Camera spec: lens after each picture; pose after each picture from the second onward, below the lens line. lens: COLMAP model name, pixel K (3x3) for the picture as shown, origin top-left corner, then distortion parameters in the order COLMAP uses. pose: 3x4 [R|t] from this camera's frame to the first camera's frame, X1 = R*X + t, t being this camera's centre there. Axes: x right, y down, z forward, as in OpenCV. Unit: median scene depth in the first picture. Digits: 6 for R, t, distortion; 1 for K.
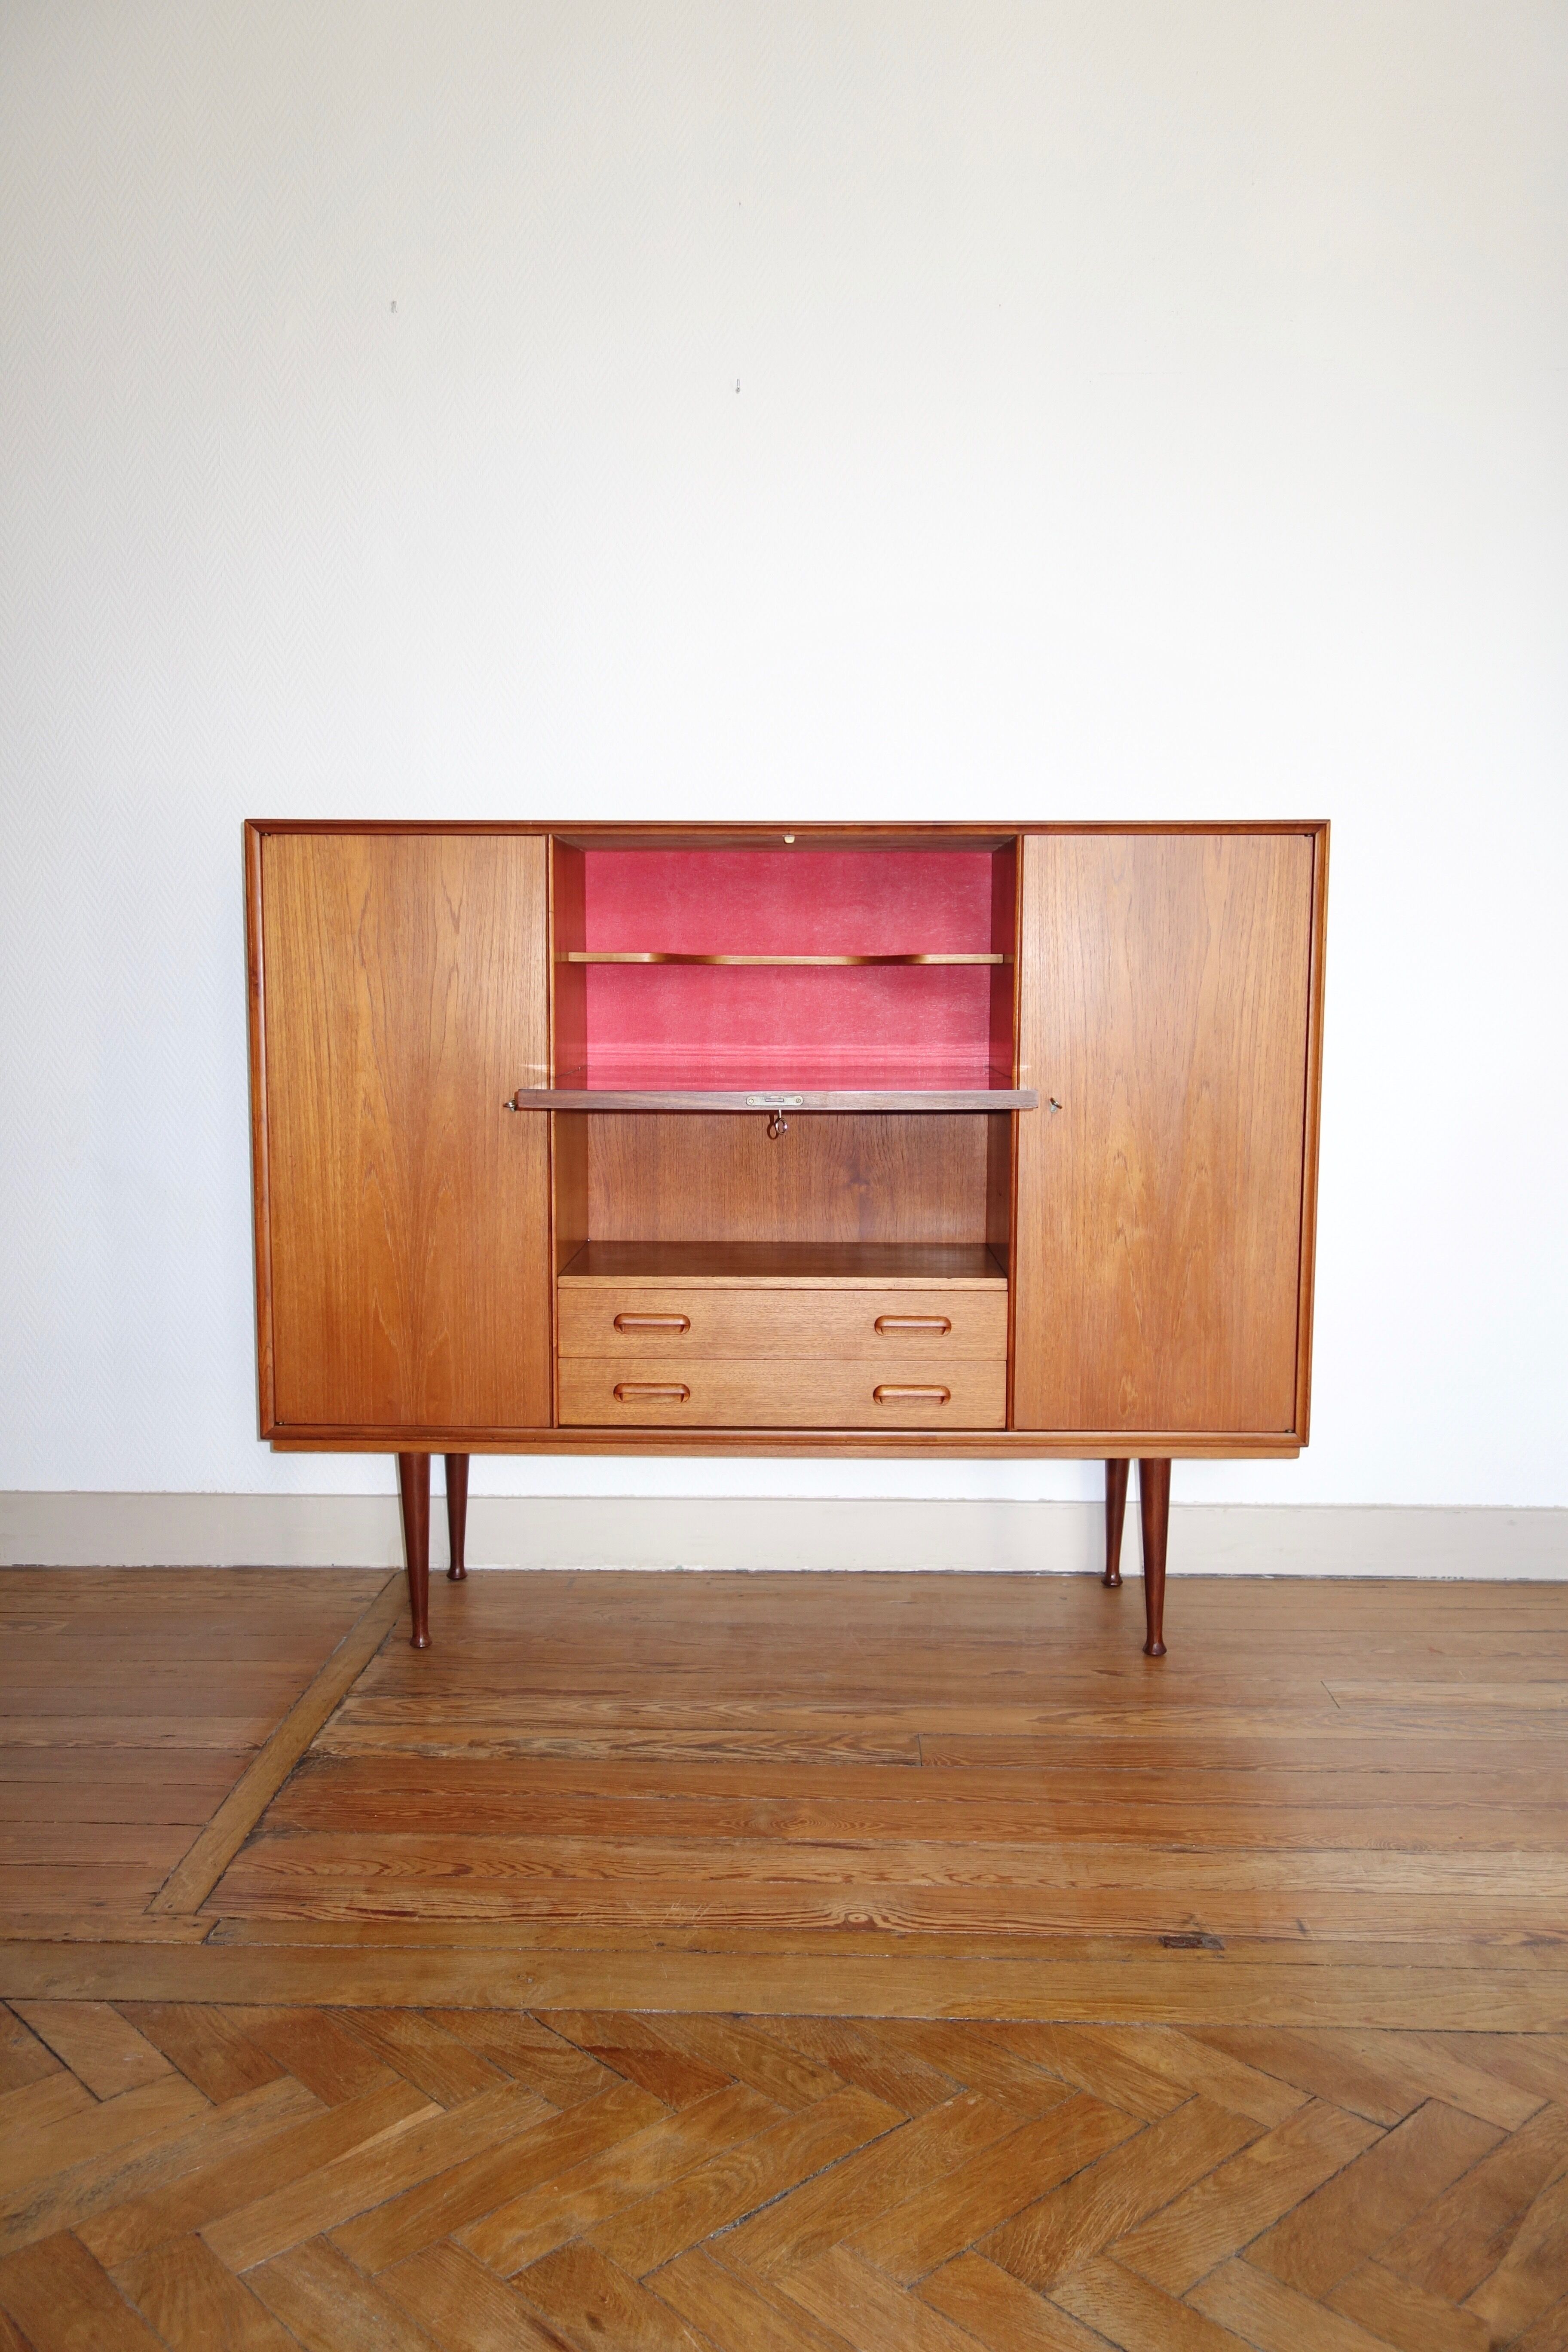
lens RADIAL K [[1896.8, 0, 782.9], [0, 1896.8, 1179.4], [0, 0, 1]] dist [-0.002246, -0.006592]
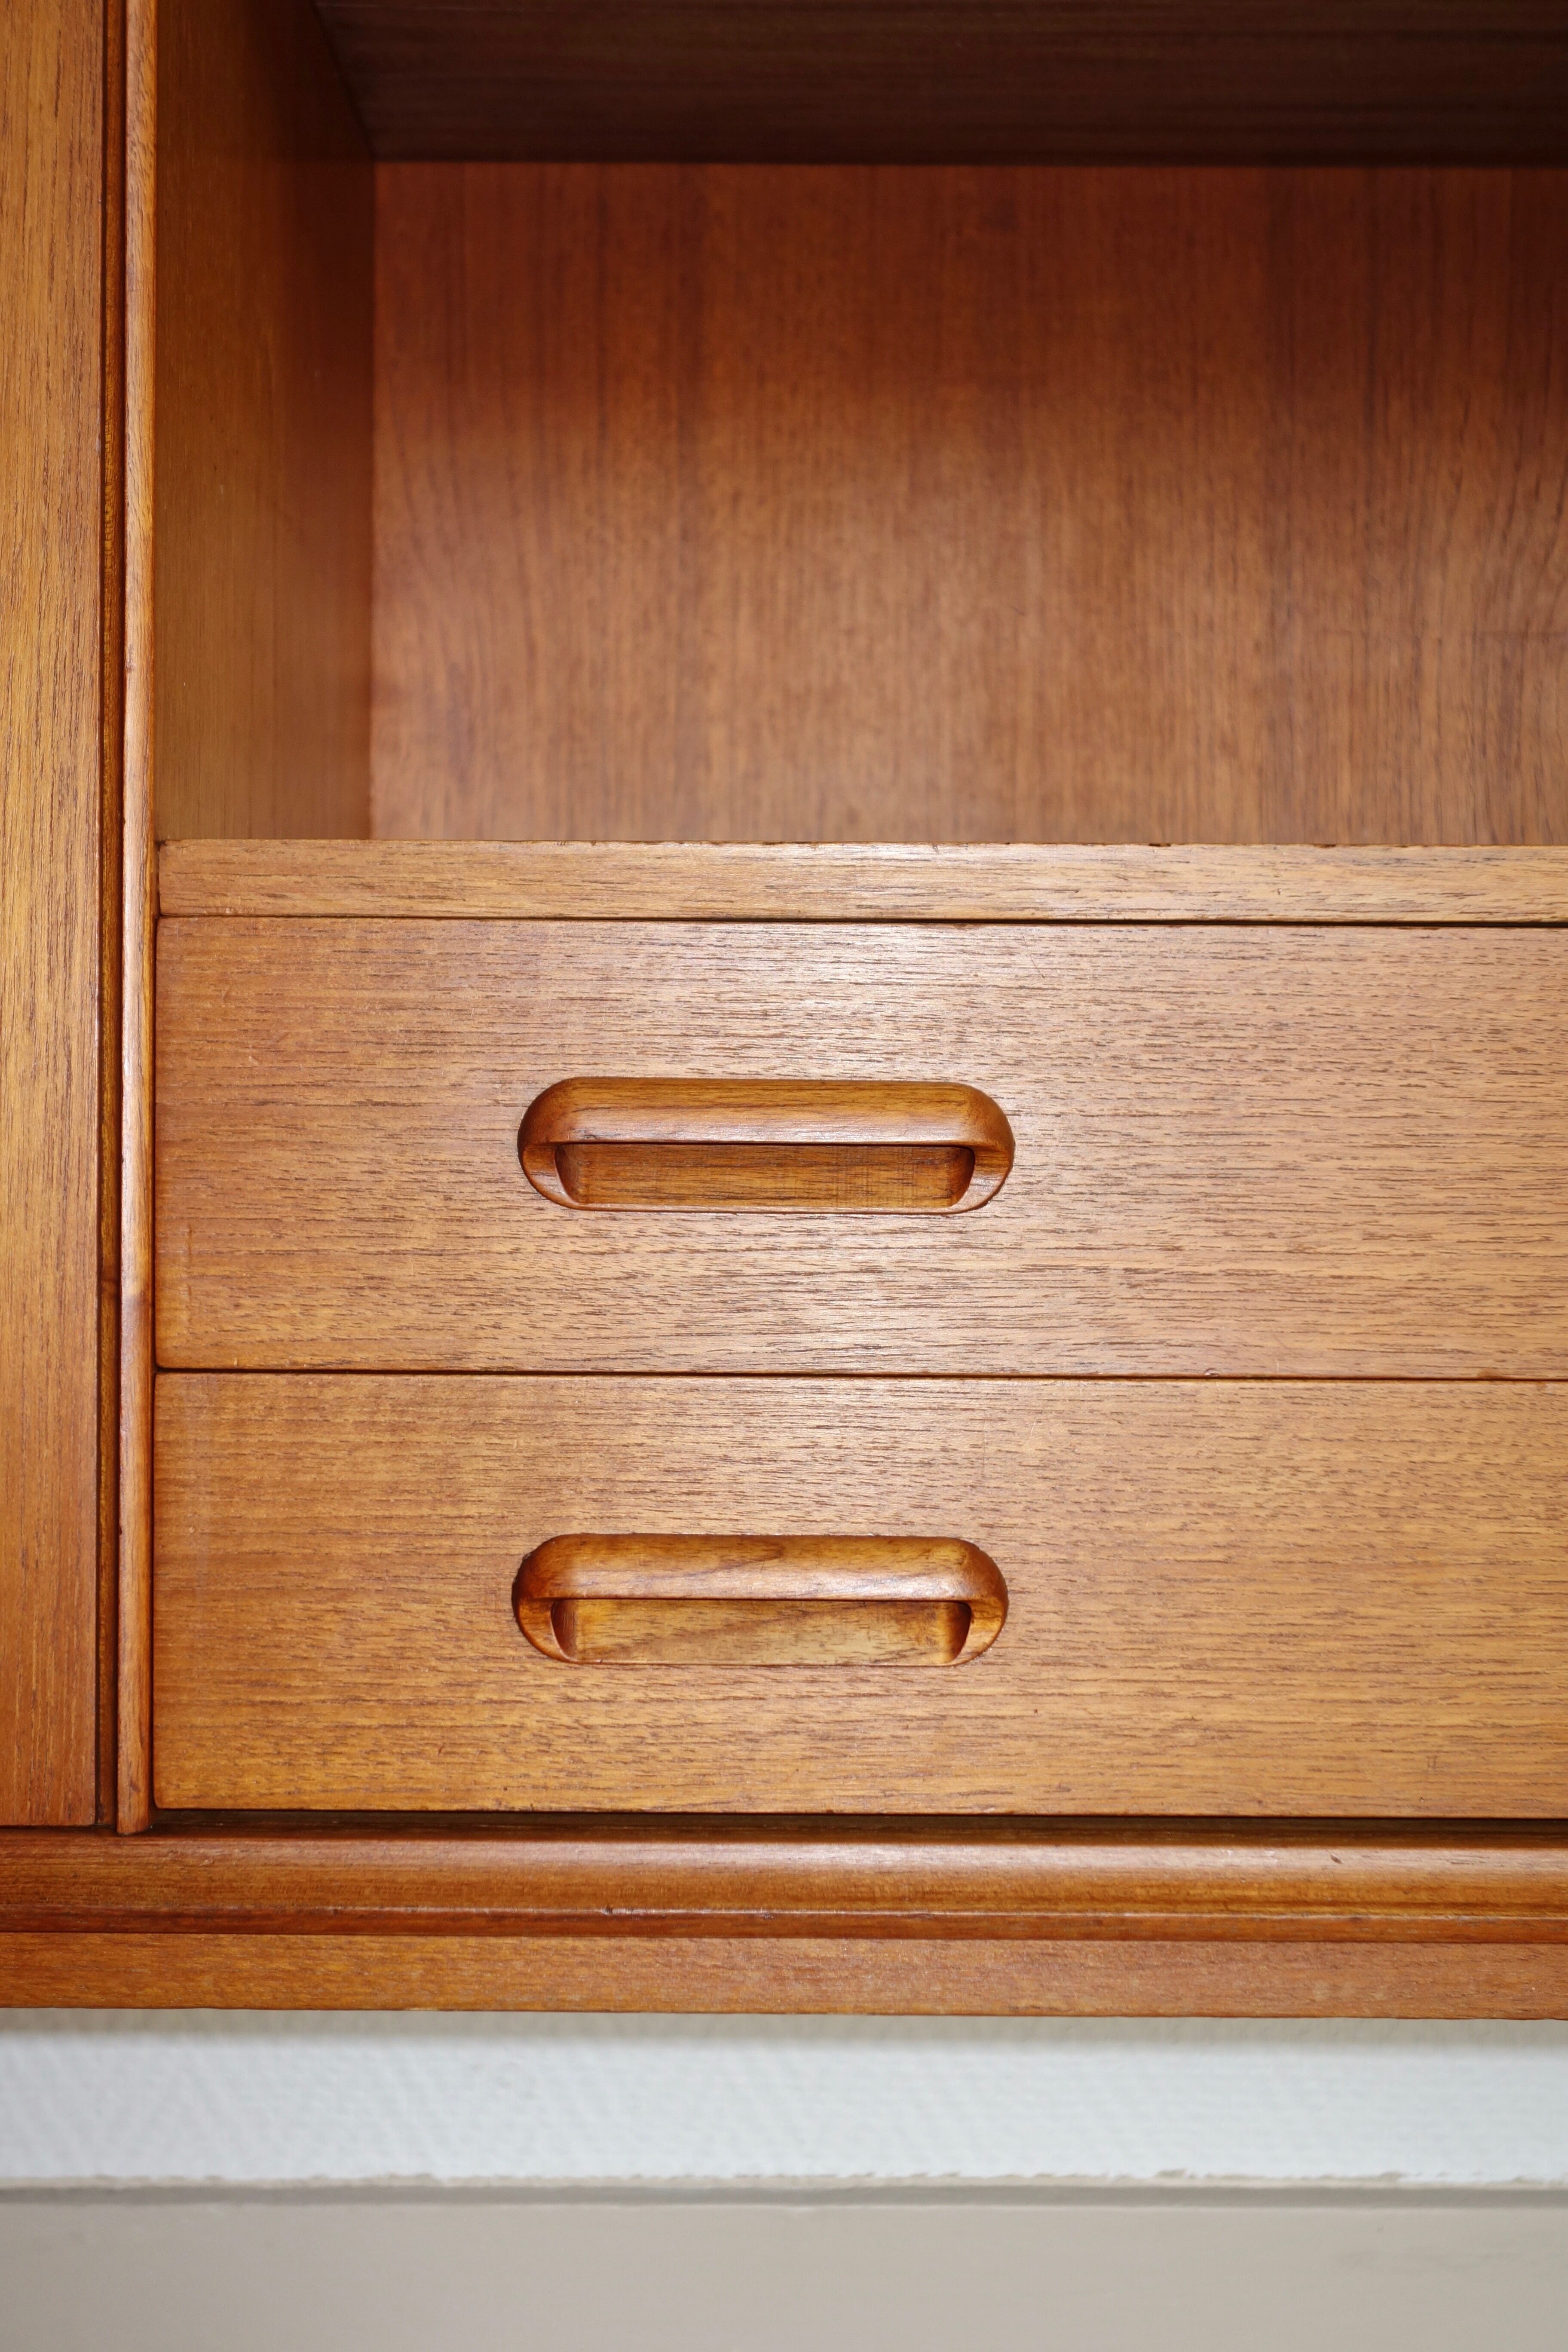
lens RADIAL K [[3314.9, 0, 516.6], [0, 3314.9, 1115.0], [0, 0, 1]] dist [0.049415, 0.000000]
pose [[0.998794, 0.006025, 0.048735, -0.104545], [-0.001407, 0.995549, -0.094234, 0.100815], [-0.049086, 0.094052, 0.994356, 0.743088]]
